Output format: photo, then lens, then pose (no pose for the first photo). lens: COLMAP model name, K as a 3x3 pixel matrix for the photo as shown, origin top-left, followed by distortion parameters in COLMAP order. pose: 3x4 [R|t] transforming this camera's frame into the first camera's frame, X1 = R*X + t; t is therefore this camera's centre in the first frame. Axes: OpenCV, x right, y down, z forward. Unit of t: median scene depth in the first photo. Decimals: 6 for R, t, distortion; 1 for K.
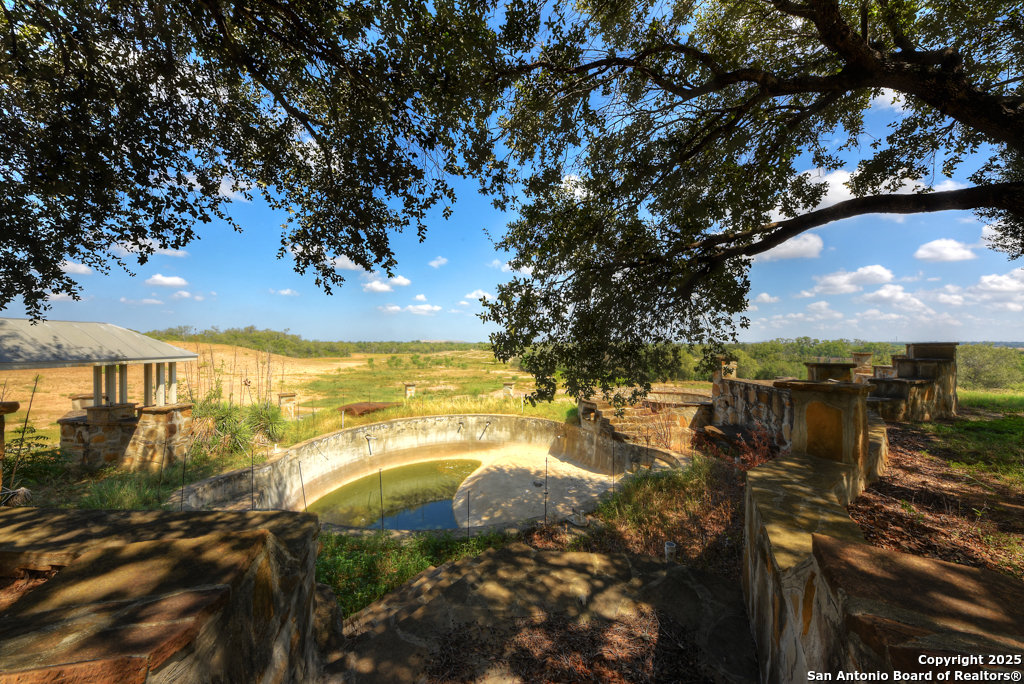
lens RADIAL K [[354.0, 0, 514.7], [0, 354.0, 344.4], [0, 0, 1]] dist [-0.006087, -0.001133]
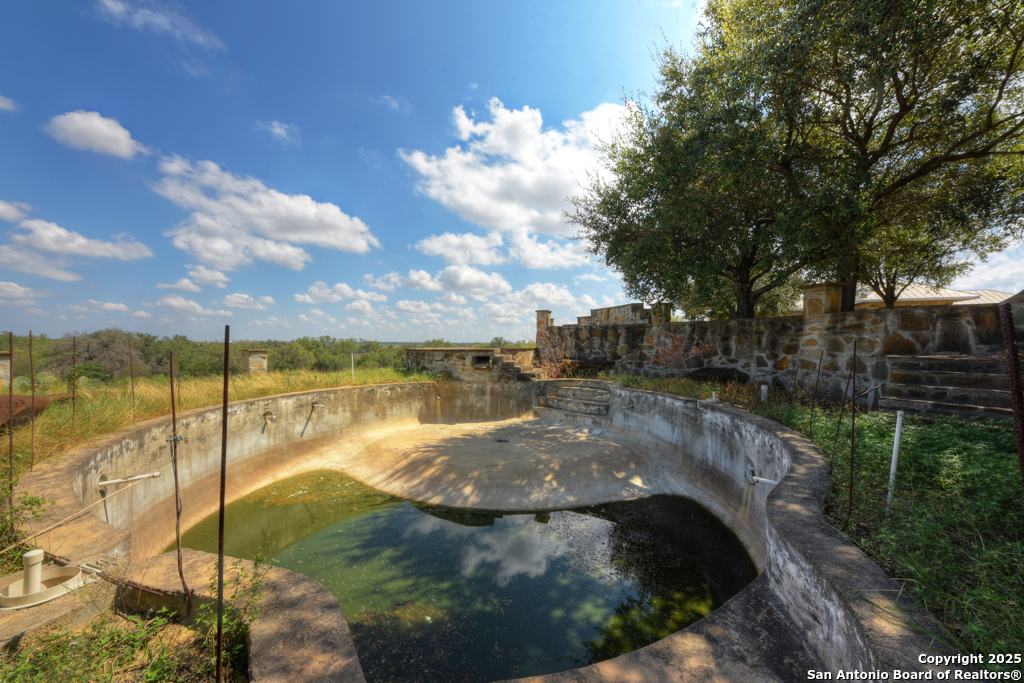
lens RADIAL K [[354.0, 0, 512.8], [0, 354.0, 344.6], [0, 0, 1]] dist [-0.006087, -0.001133]
pose [[0.352367, 0.001906, 0.935860, -0.639814], [-0.002267, 0.999997, -0.001184, 0.155771], [-0.935859, -0.001704, 0.352370, 0.619914]]
